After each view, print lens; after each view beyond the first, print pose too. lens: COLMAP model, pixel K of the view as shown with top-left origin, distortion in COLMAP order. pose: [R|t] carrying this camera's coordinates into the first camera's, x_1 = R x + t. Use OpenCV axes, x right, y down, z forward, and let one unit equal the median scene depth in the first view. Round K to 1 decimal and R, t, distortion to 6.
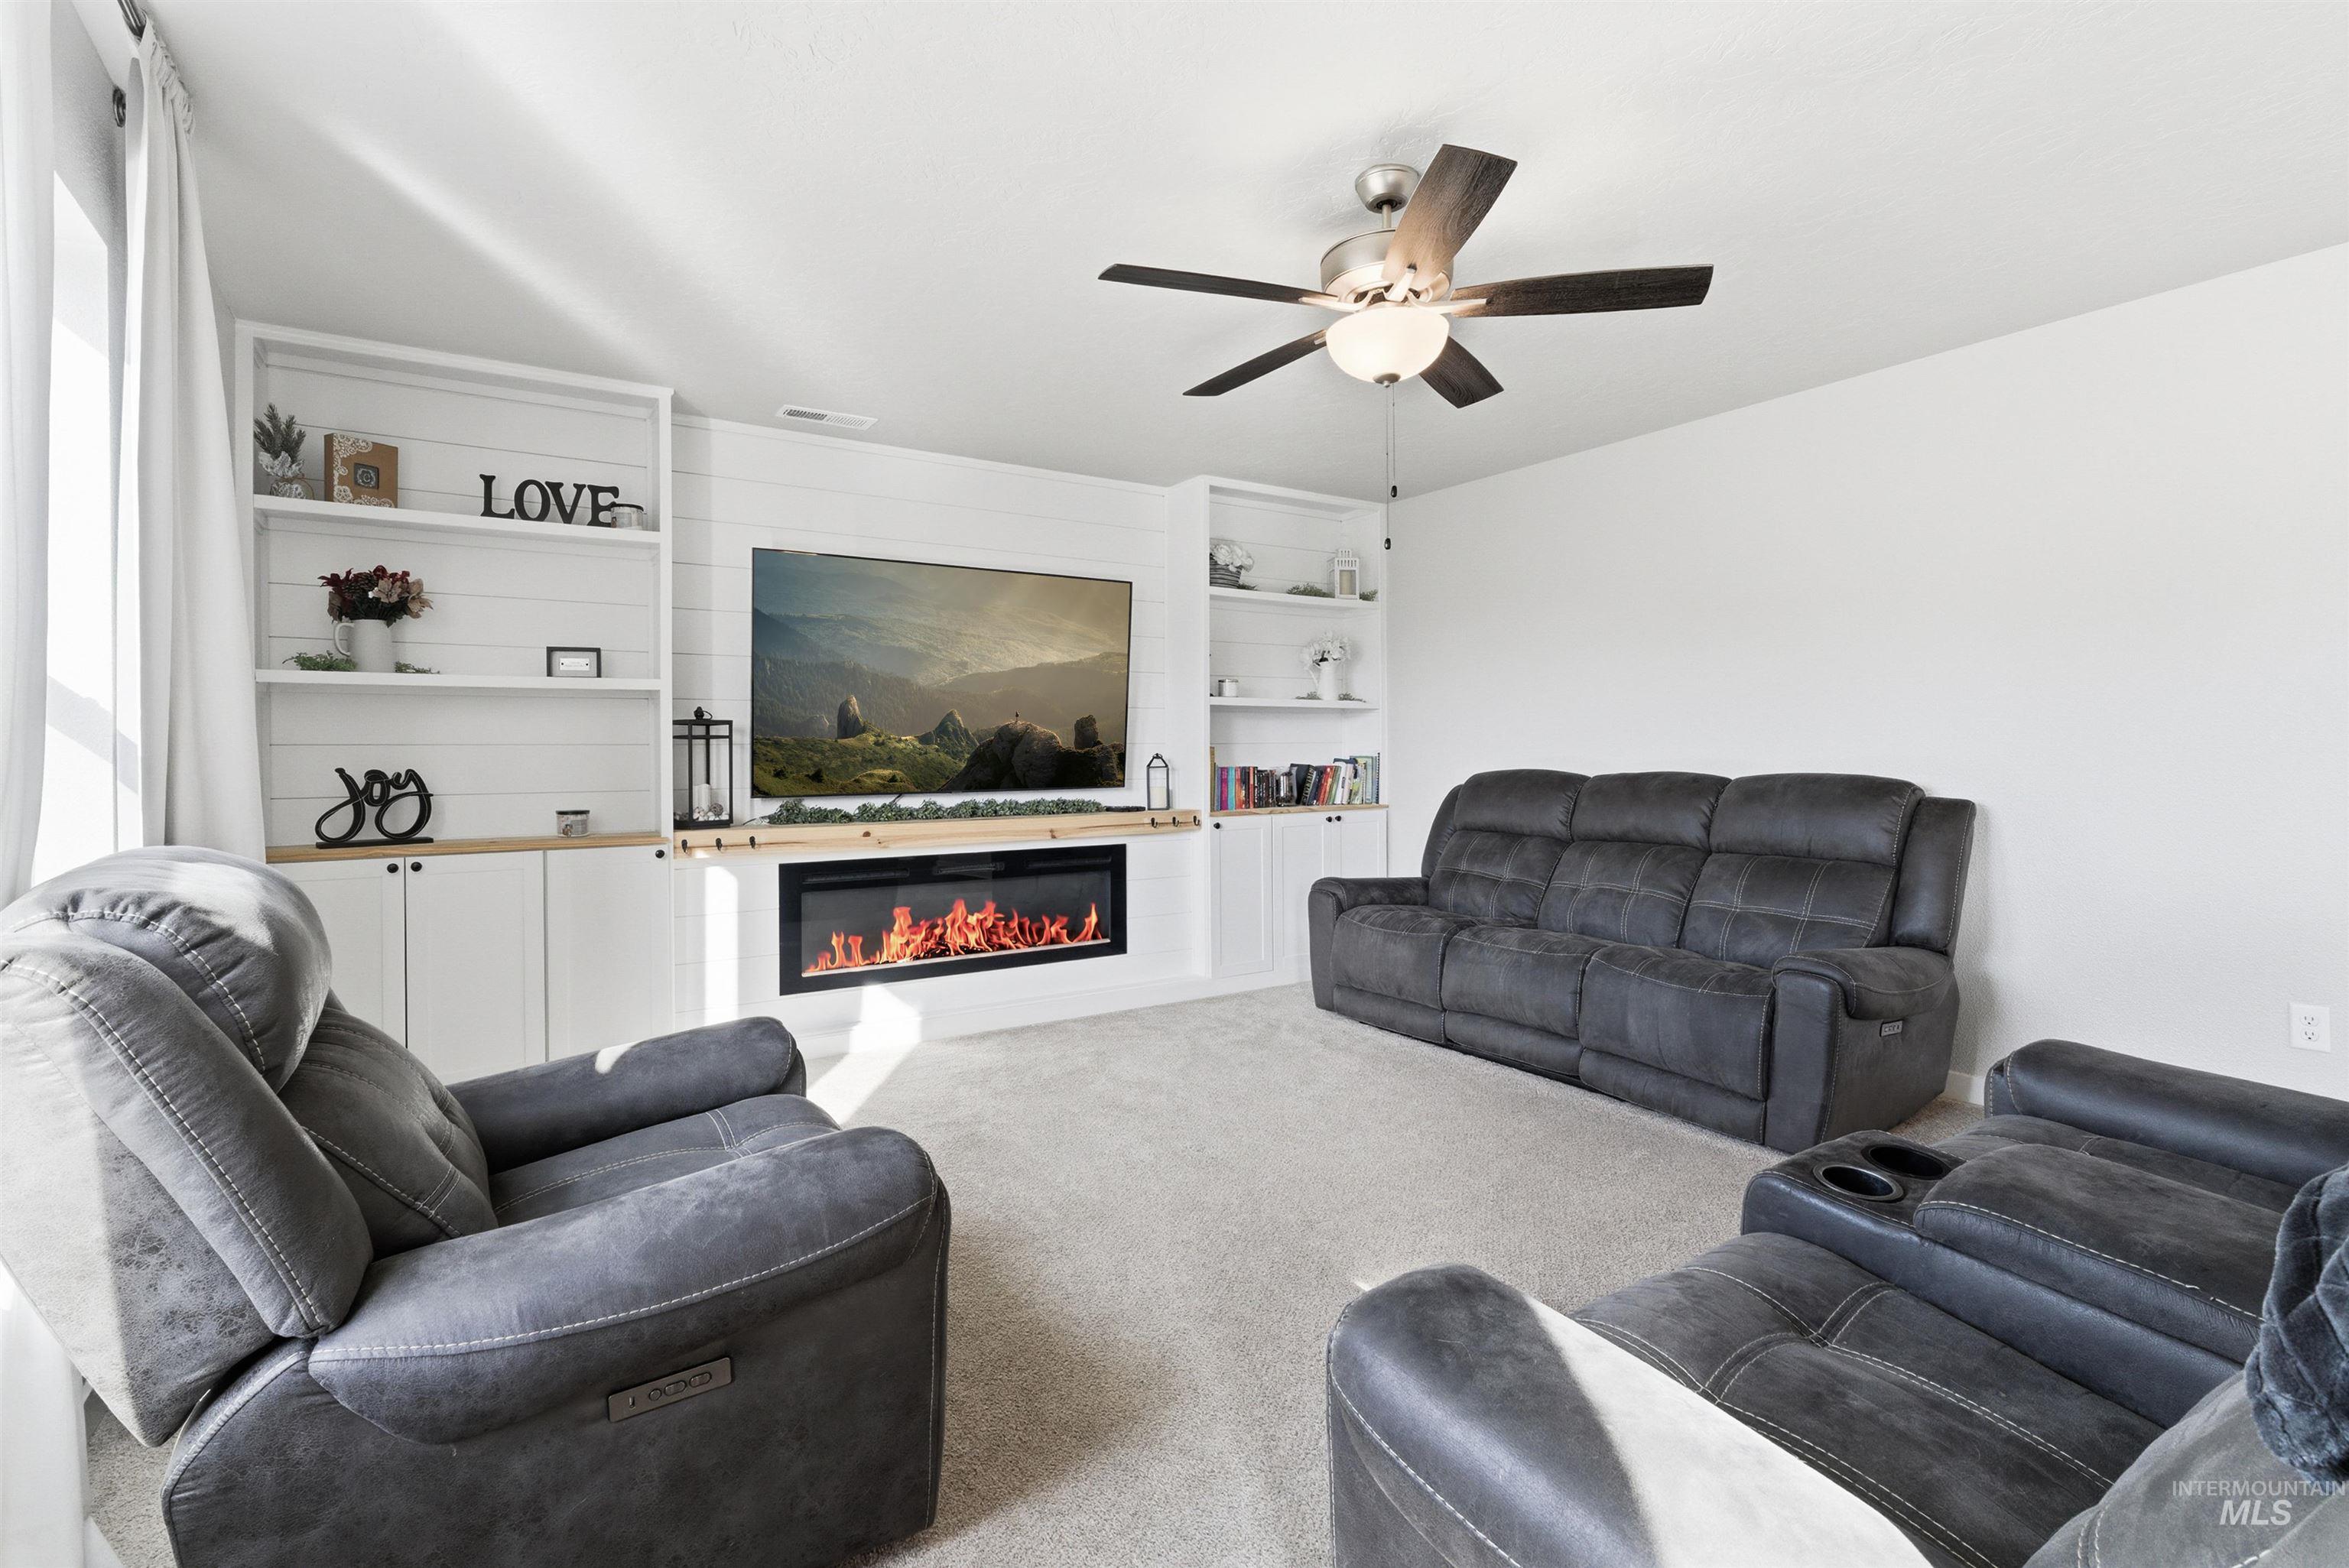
lens RADIAL K [[1069.8, 0, 1140.6], [0, 1069.8, 762.9], [0, 0, 1]] dist [-0.002132, 0.000487]
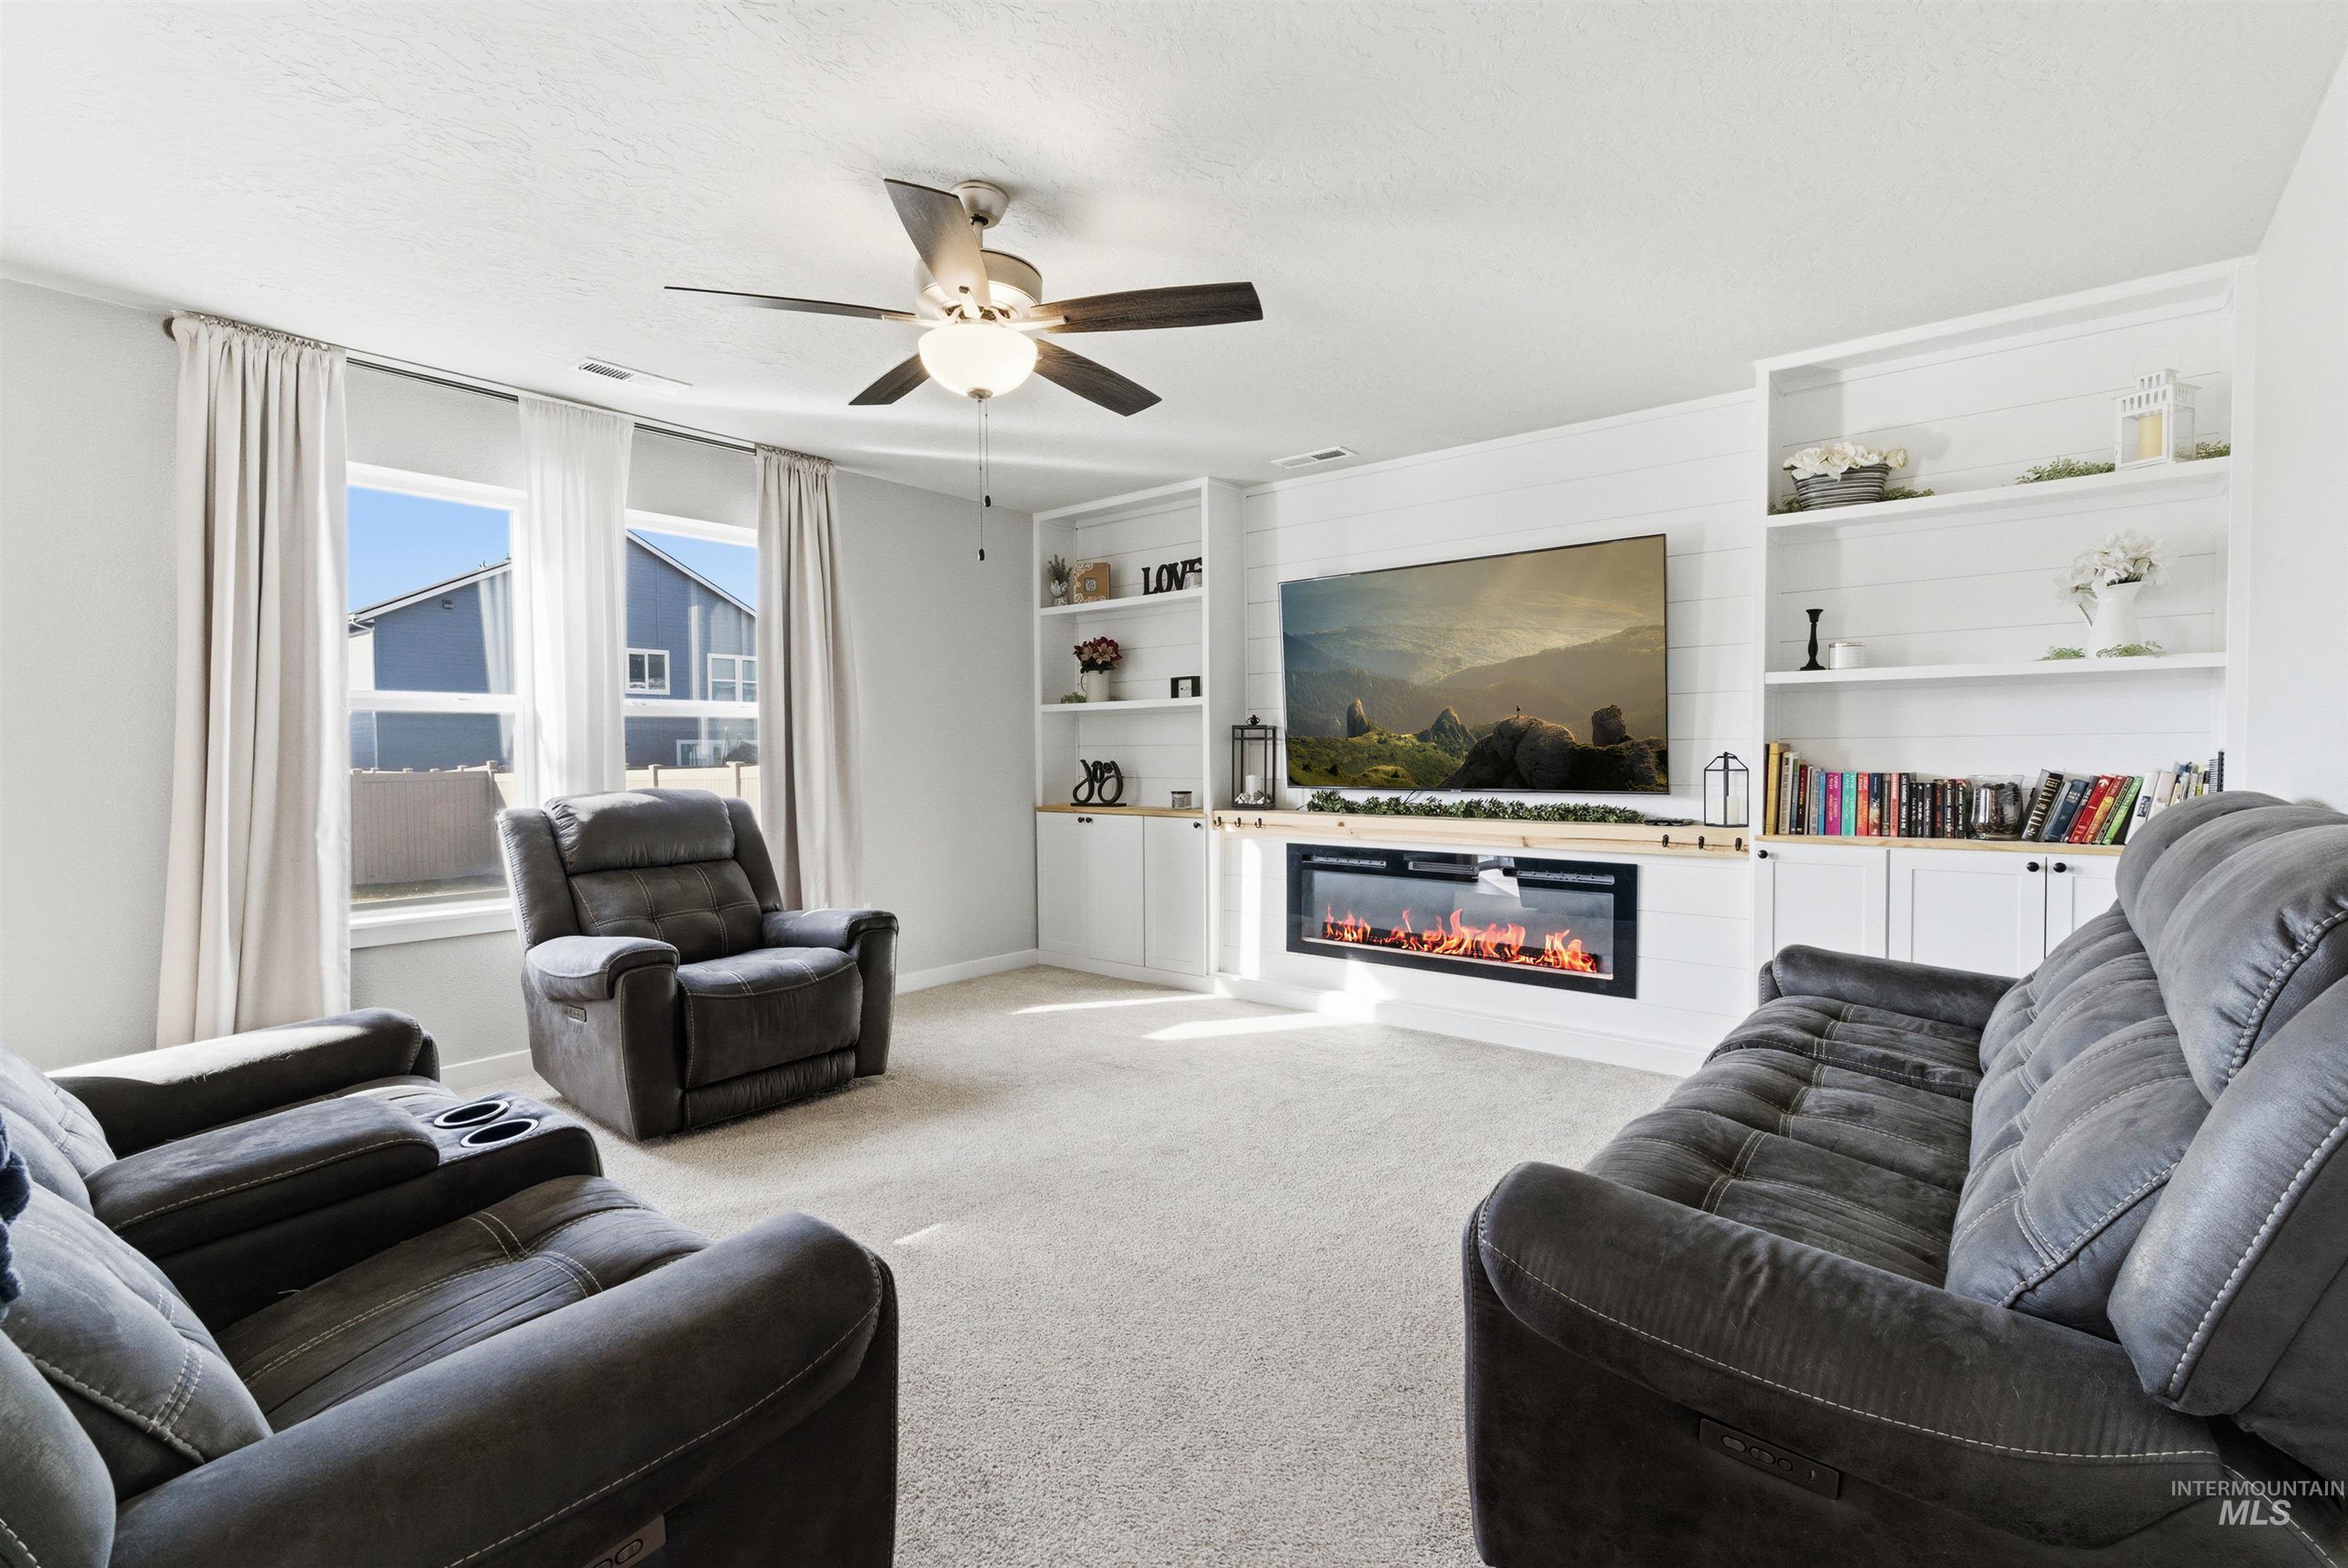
lens RADIAL K [[1069.3, 0, 1190.8], [0, 1069.3, 783.7], [0, 0, 1]] dist [-0.002132, 0.000487]
pose [[0.325588, 0.031559, -0.944985, 0.708645], [-0.006683, 0.999495, 0.031077, -0.008125], [0.945488, -0.003803, 0.325634, 0.467001]]
